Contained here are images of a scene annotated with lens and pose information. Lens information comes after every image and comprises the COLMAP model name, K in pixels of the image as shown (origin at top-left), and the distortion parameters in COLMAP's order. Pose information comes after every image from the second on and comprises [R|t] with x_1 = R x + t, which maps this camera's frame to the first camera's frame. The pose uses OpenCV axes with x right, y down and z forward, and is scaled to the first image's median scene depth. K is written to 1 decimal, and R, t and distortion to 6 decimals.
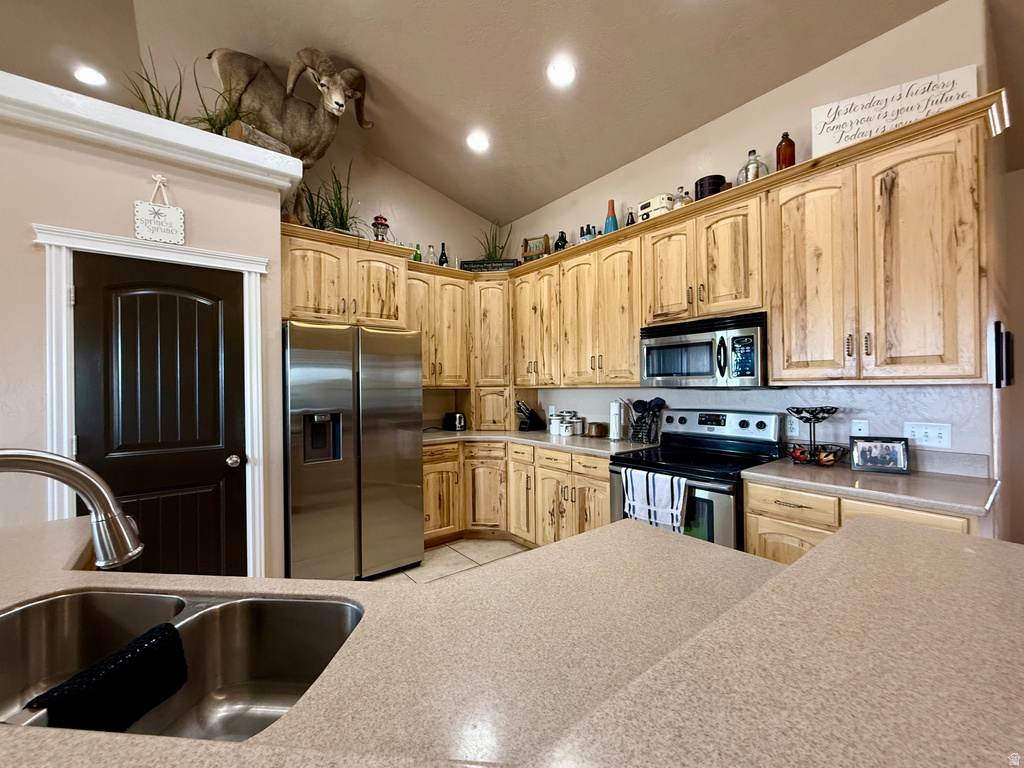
lens RADIAL K [[425.2, 0, 514.9], [0, 425.2, 384.5], [0, 0, 1]] dist [-0.007543, 0.002100]
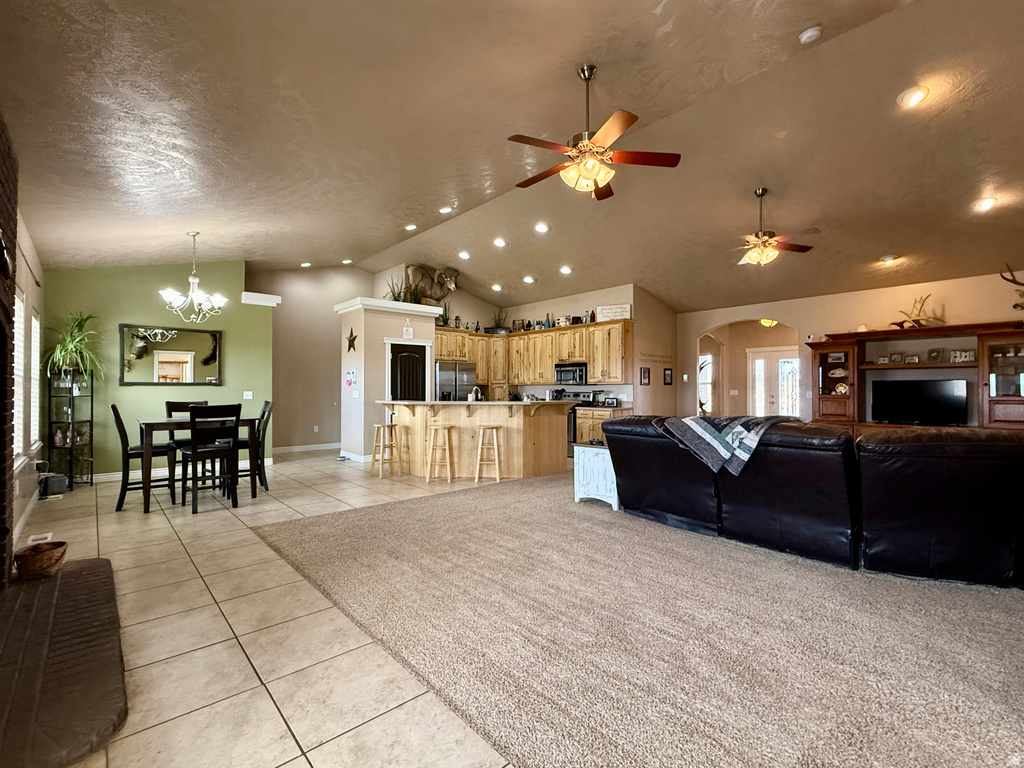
lens RADIAL K [[502.7, 0, 511.1], [0, 502.7, 384.5], [0, 0, 1]] dist [-0.003937, 0.000209]
pose [[0.998394, 0.012507, 0.055252, -0.188279], [-0.012215, 0.999910, -0.005623, 0.029036], [-0.055318, 0.004939, 0.998457, -2.383282]]
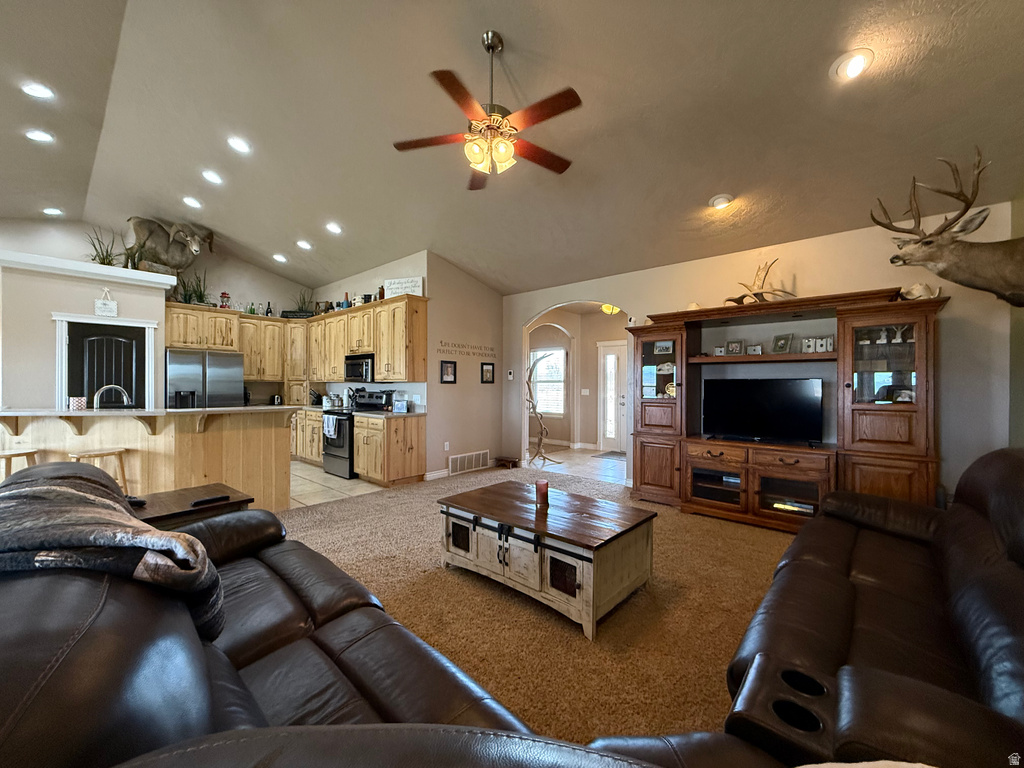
lens RADIAL K [[425.2, 0, 527.1], [0, 425.2, 382.6], [0, 0, 1]] dist [-0.007543, 0.002100]
pose [[0.982924, 0.016895, 0.183234, 0.827109], [-0.016400, 0.999857, -0.004217, 0.003732], [-0.183279, 0.001140, 0.983060, -1.383743]]
